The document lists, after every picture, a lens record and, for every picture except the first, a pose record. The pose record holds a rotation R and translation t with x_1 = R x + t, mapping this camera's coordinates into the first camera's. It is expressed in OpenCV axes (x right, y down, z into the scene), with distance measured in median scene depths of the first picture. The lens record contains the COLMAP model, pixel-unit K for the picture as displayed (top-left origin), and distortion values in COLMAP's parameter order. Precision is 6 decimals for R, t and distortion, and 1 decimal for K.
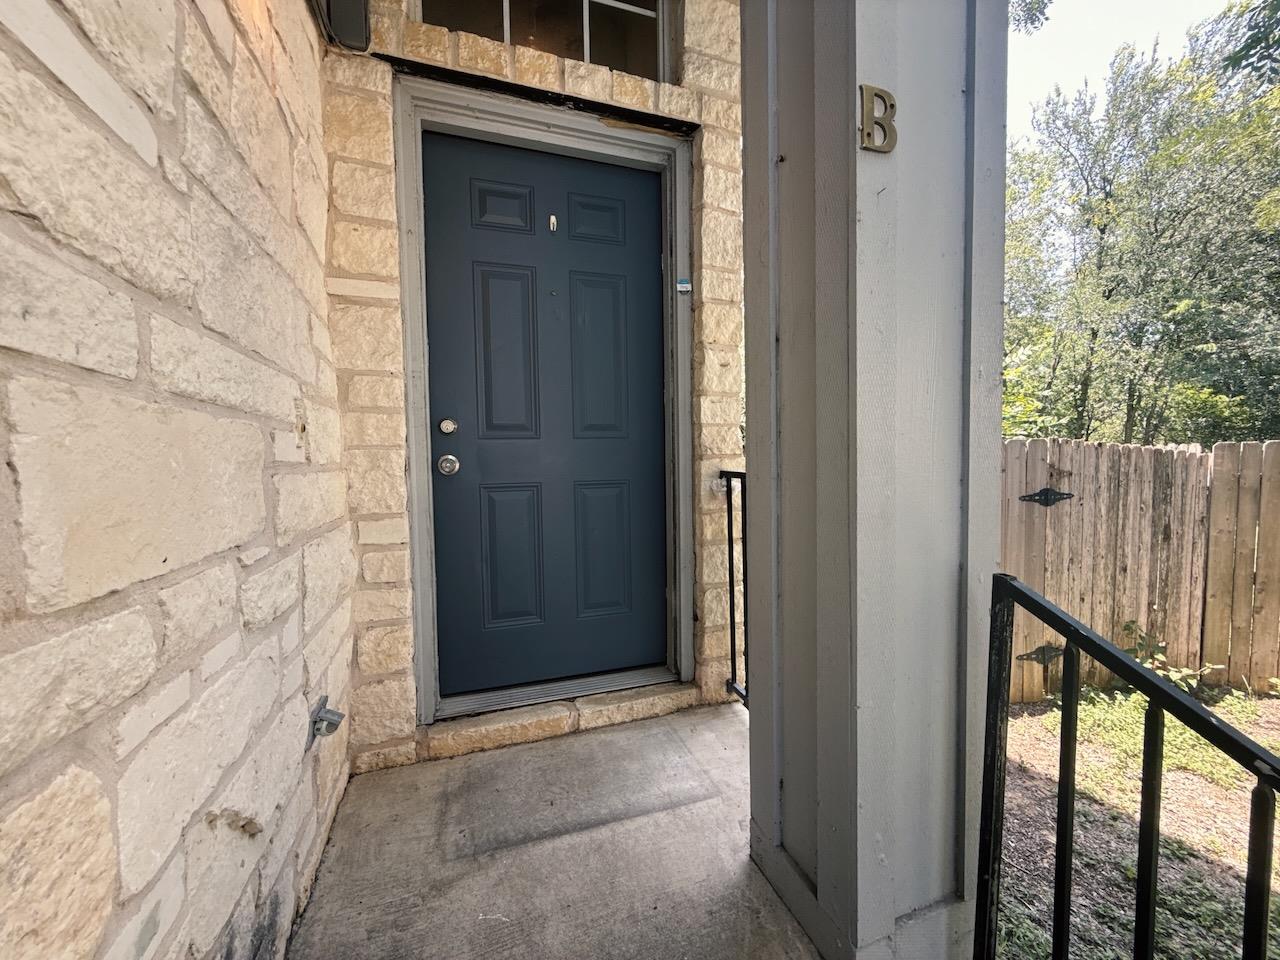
lens RADIAL K [[511.3, 0, 639.3], [0, 511.3, 481.2], [0, 0, 1]] dist [-0.001462, 0.000192]
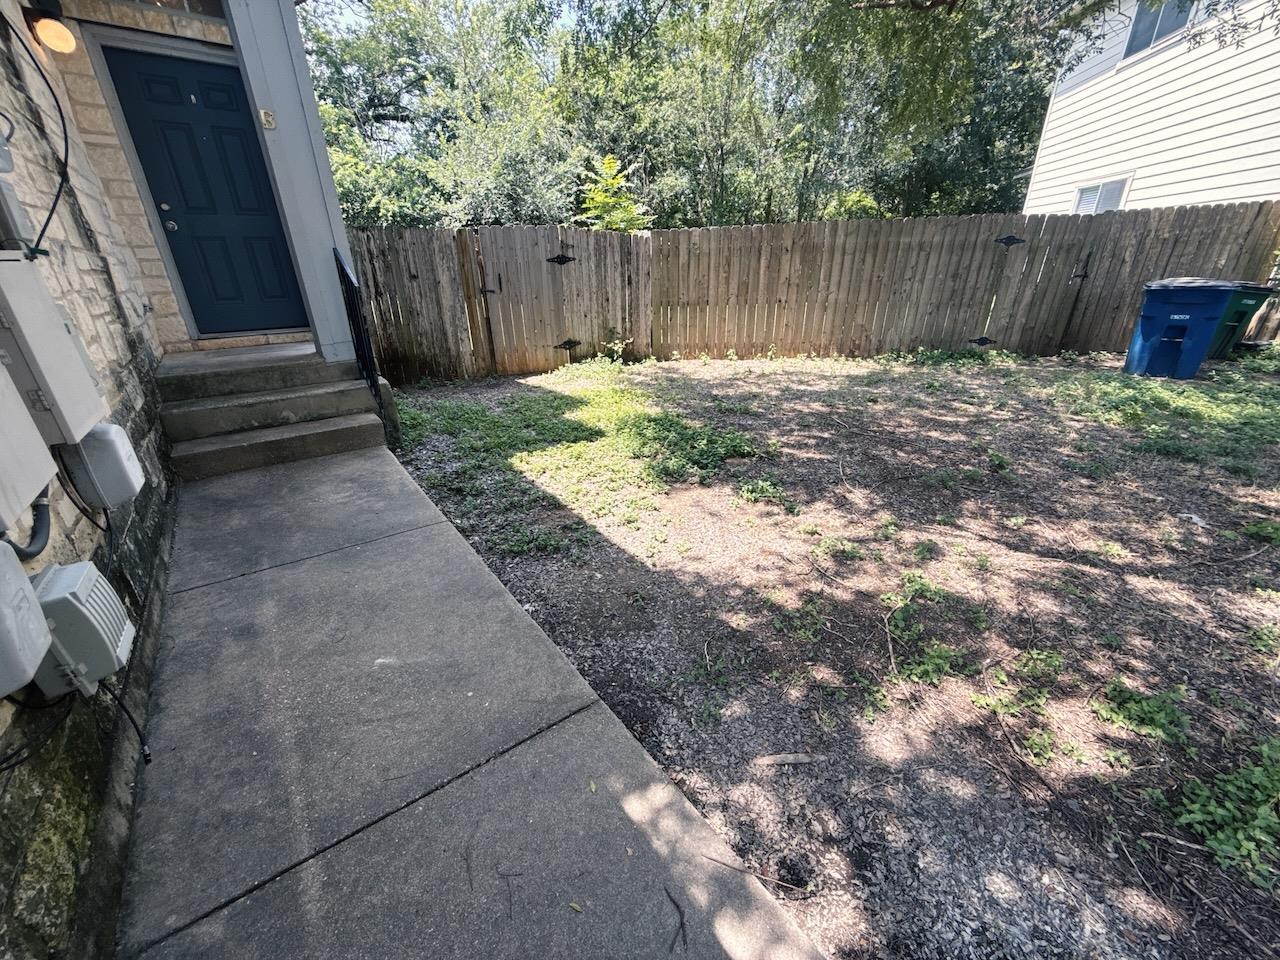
lens RADIAL K [[511.3, 0, 640.7], [0, 511.3, 480.1], [0, 0, 1]] dist [-0.001462, 0.000192]
pose [[0.952037, -0.119446, 0.281707, 0.438311], [0.013314, 0.935958, 0.351860, 0.133071], [-0.305694, -0.331233, 0.892656, -1.063707]]
